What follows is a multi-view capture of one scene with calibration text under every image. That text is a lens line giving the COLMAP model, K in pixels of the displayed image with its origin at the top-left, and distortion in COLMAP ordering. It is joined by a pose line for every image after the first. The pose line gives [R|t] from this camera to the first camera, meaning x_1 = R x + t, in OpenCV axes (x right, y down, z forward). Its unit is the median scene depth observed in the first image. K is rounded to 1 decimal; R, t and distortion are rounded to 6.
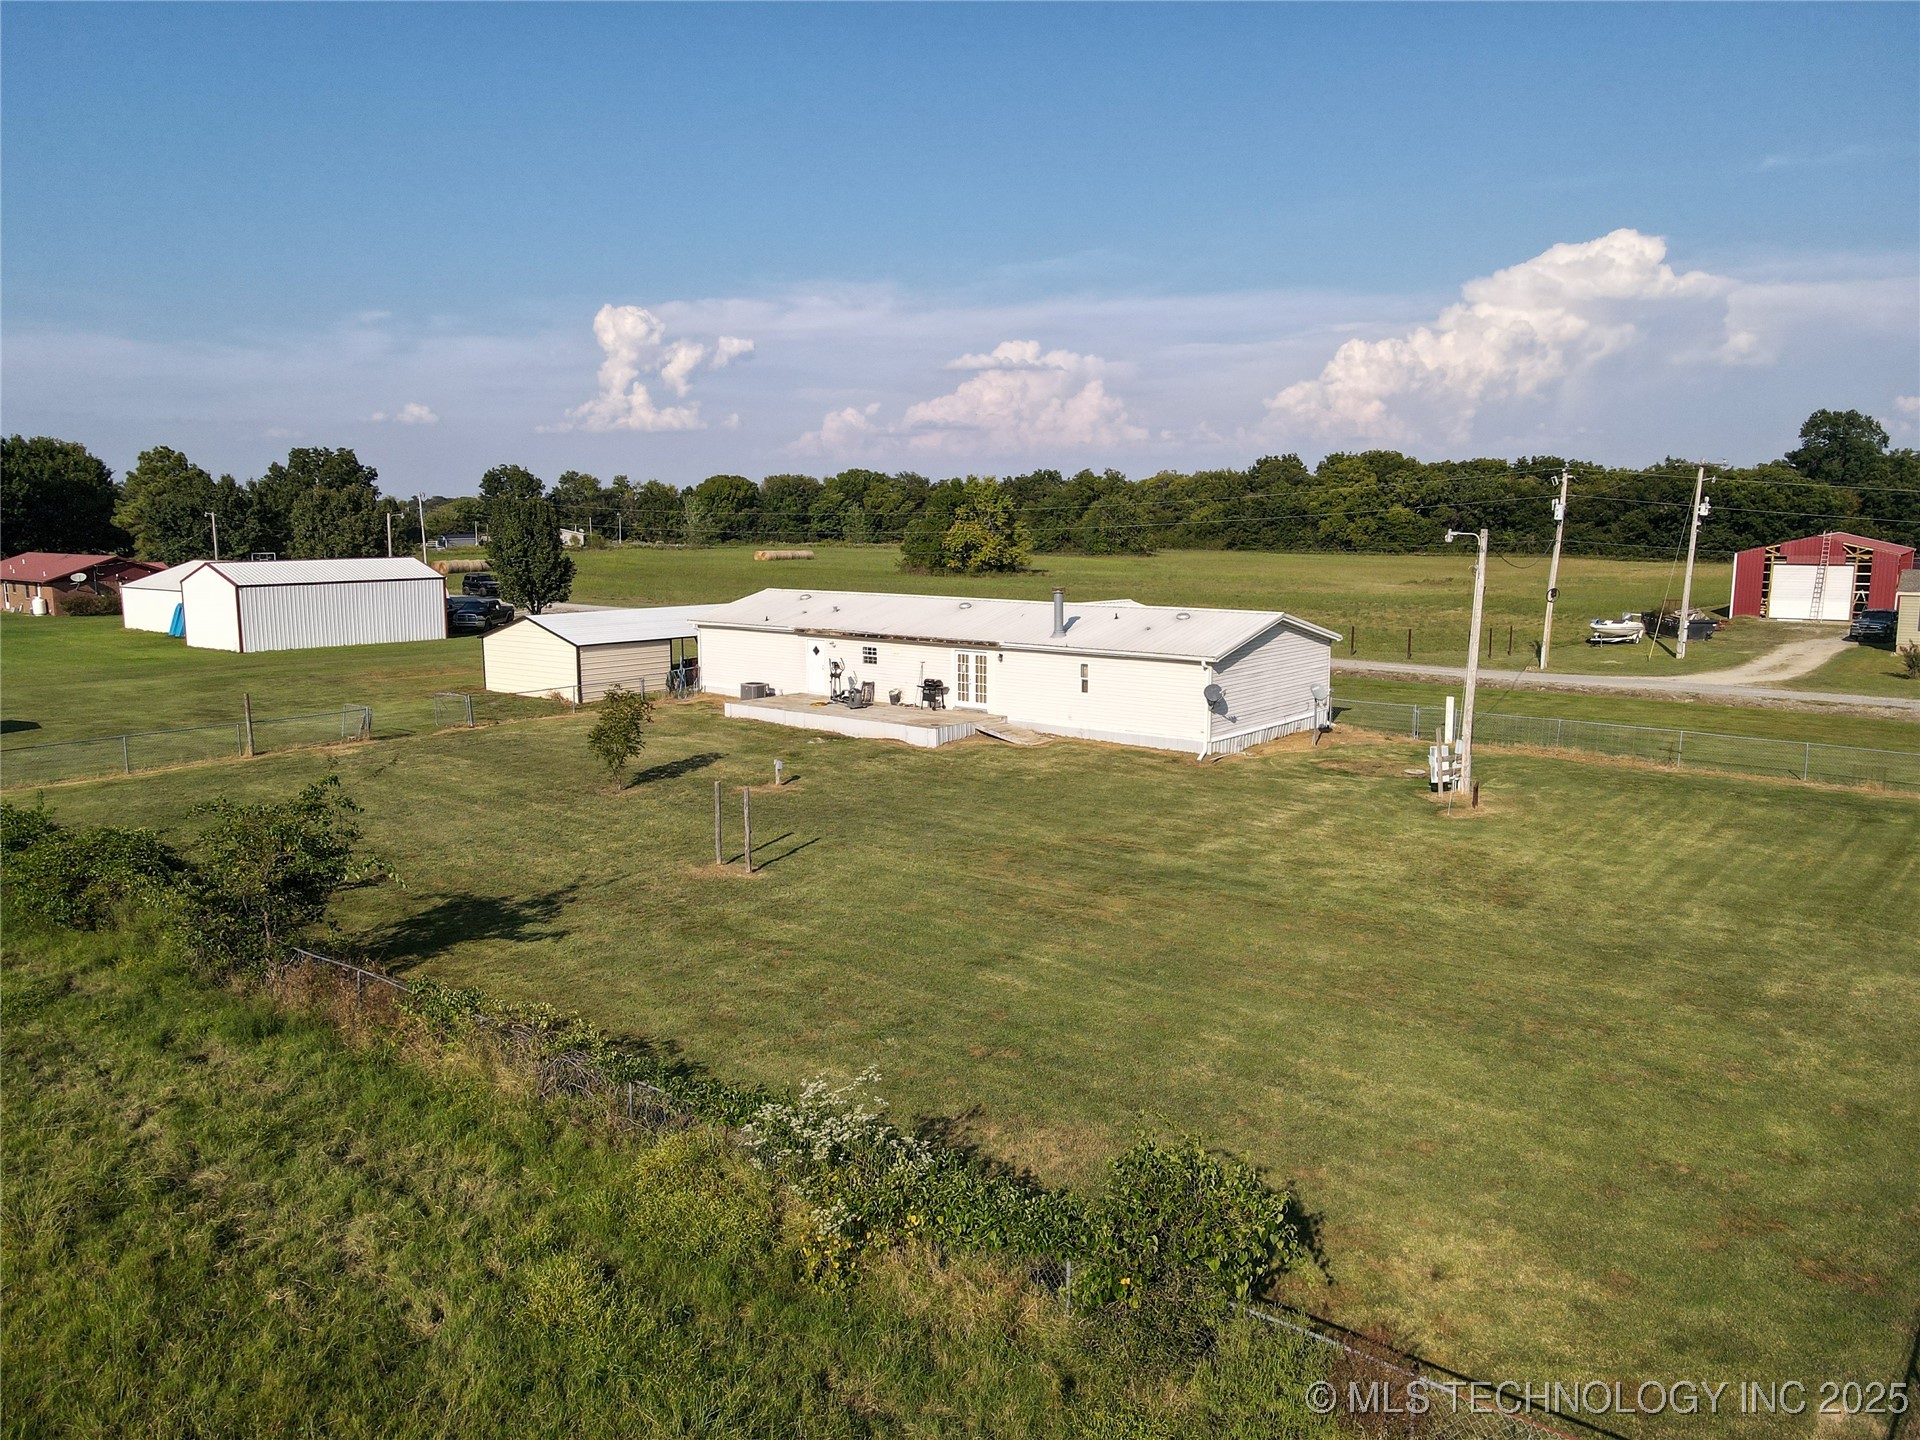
lens RADIAL K [[1402.5, 0, 963.8], [0, 1402.5, 723.4], [0, 0, 1]] dist [0.002747, 0.025812]
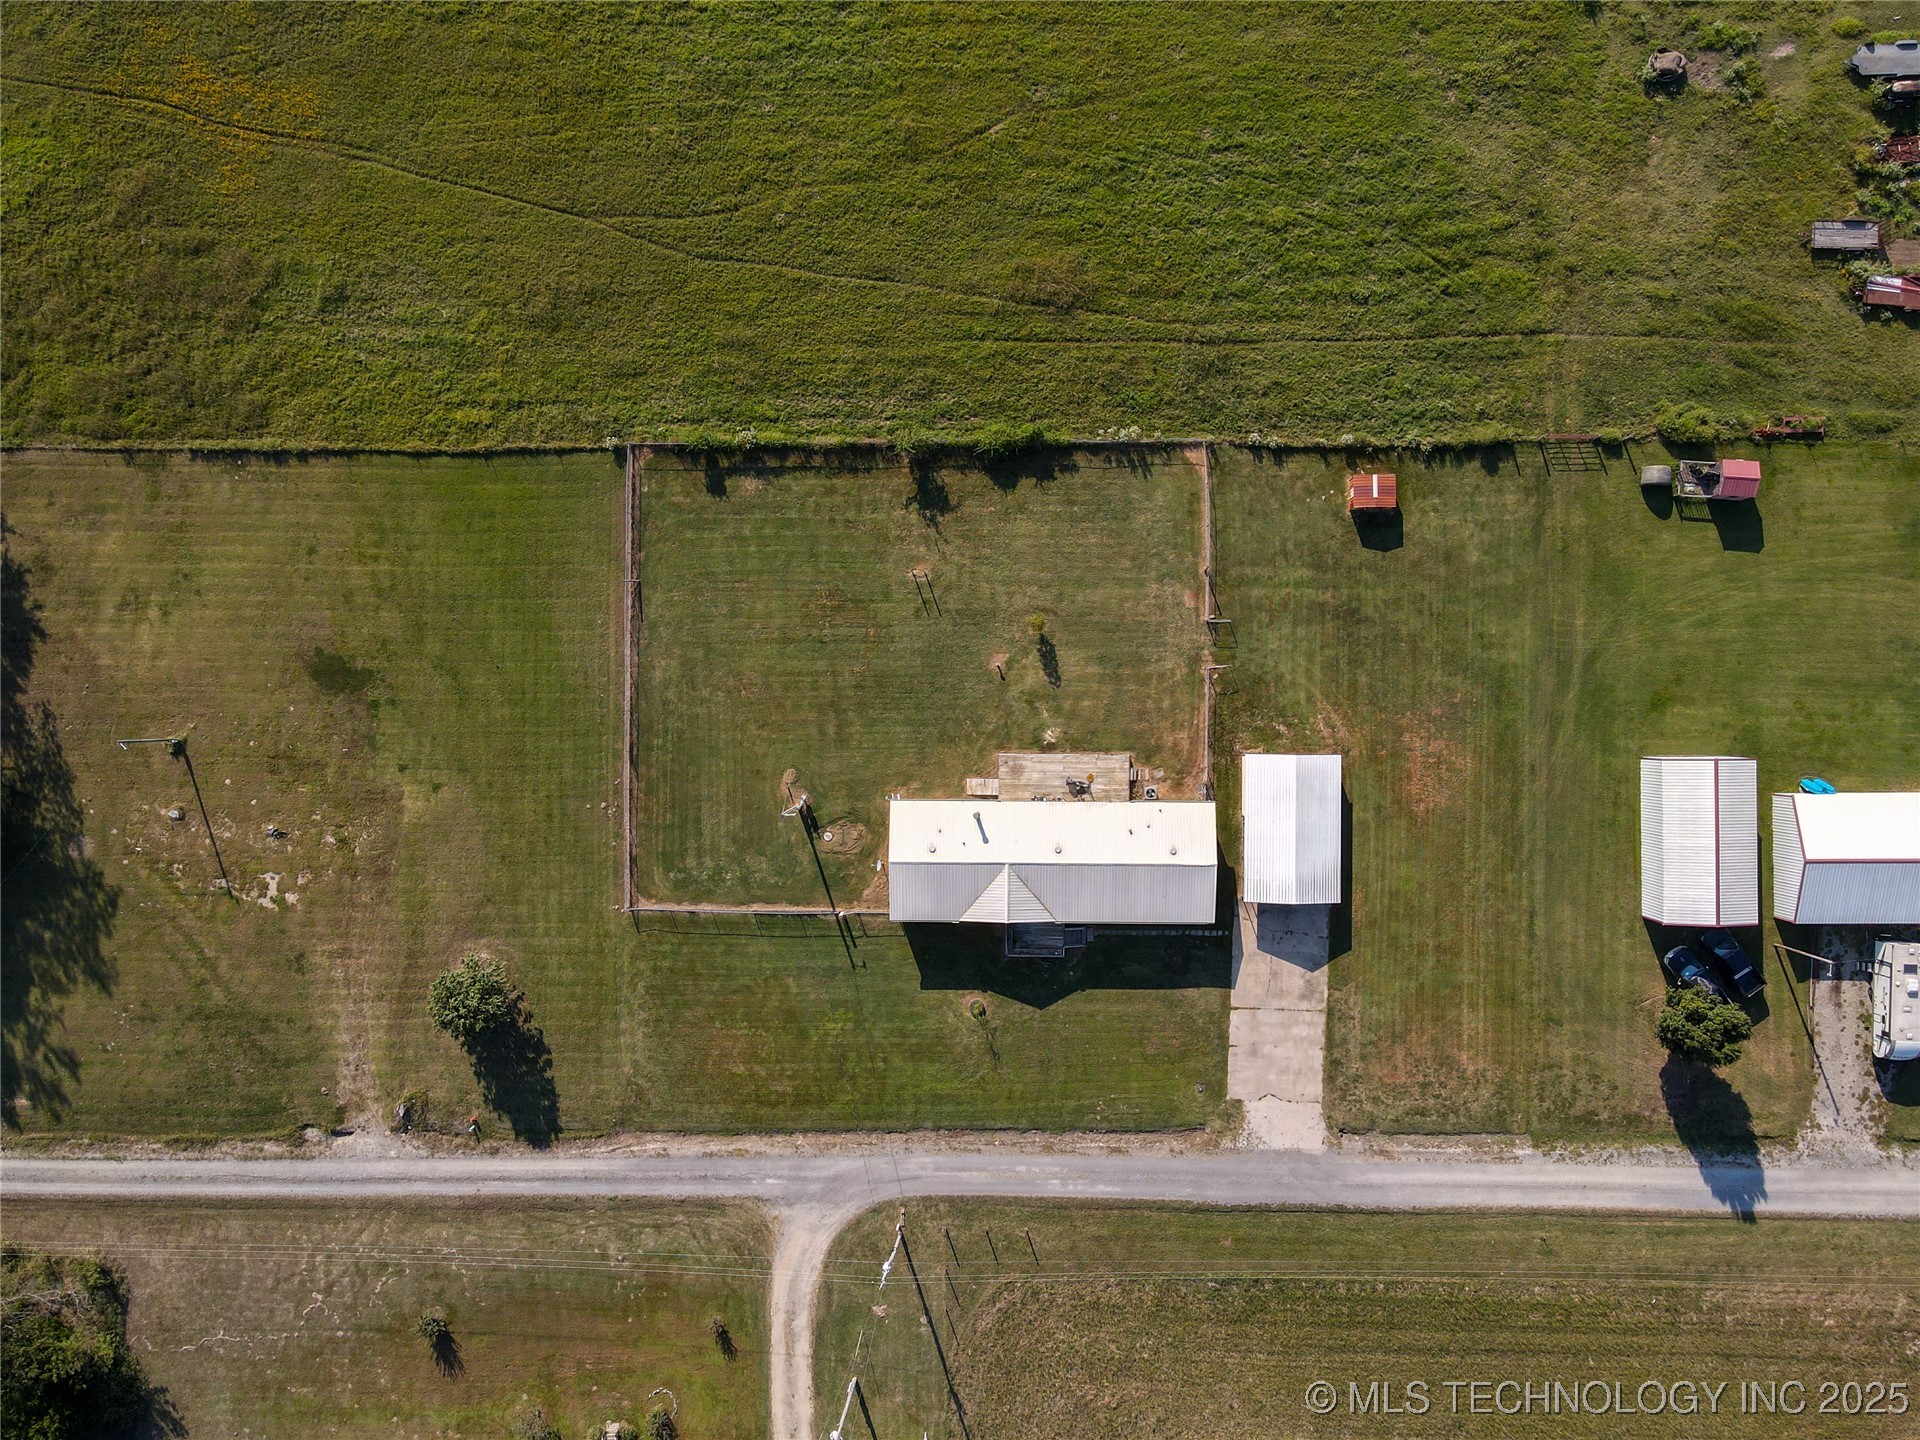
lens RADIAL K [[1402.5, 0, 951.4], [0, 1402.5, 708.5], [0, 0, 1]] dist [0.002747, 0.025812]
pose [[-0.777592, 0.628474, 0.019264, -0.084324], [-0.076882, -0.125441, 0.989118, -3.697663], [0.624051, 0.767649, 0.145860, 0.838801]]
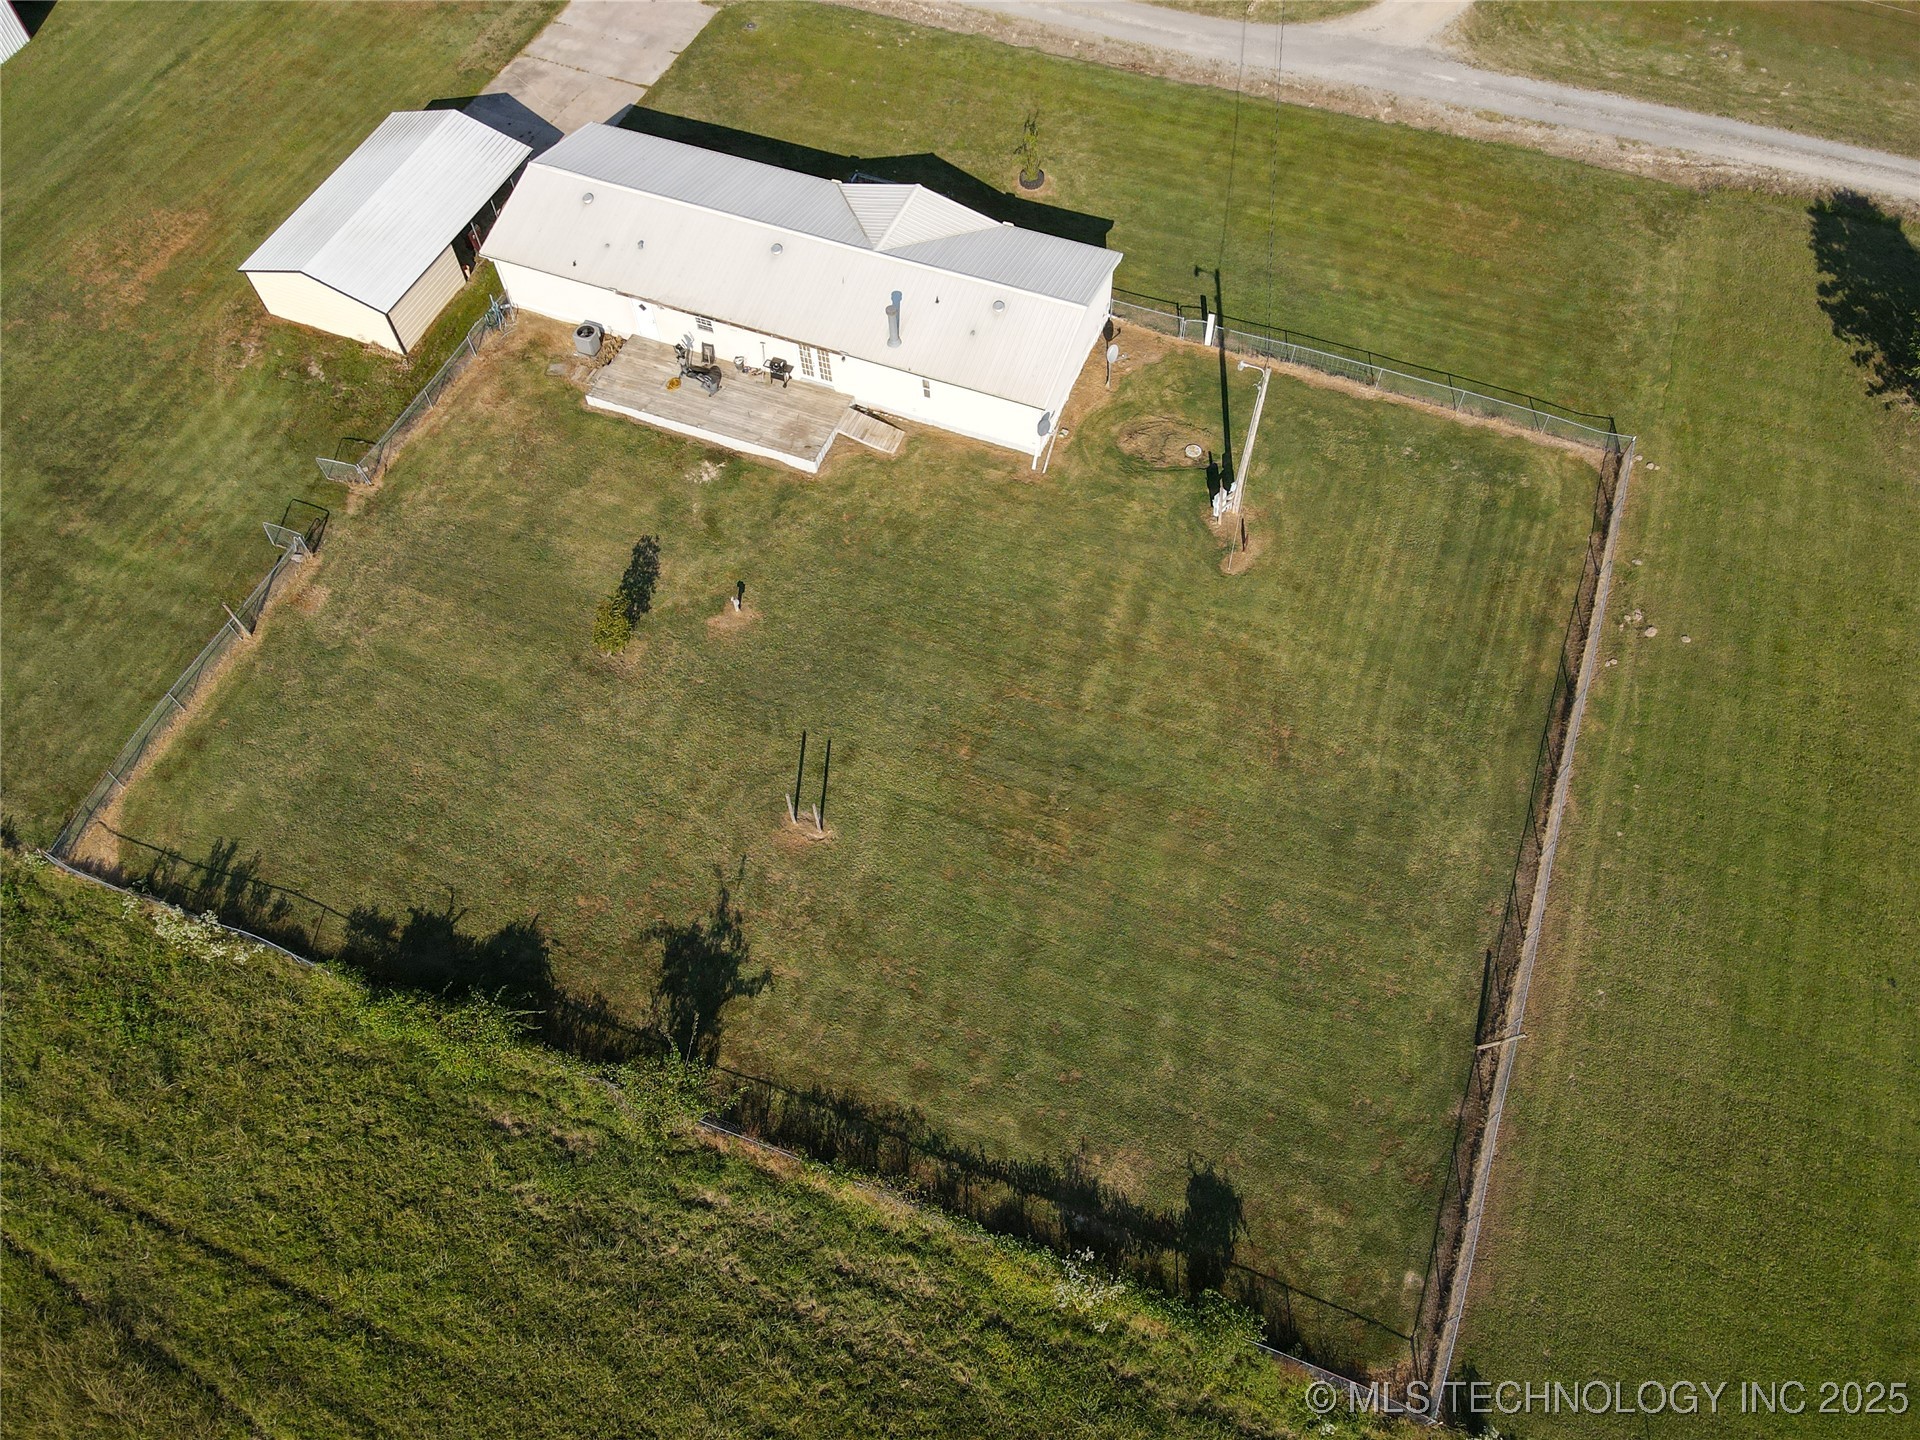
lens RADIAL K [[1402.5, 0, 970.3], [0, 1402.5, 715.4], [0, 0, 1]] dist [0.002747, 0.025812]
pose [[0.953881, -0.266022, 0.139080, -0.184157], [0.072318, 0.653316, 0.753623, -1.177987], [-0.291344, -0.708809, 0.642424, 0.058570]]
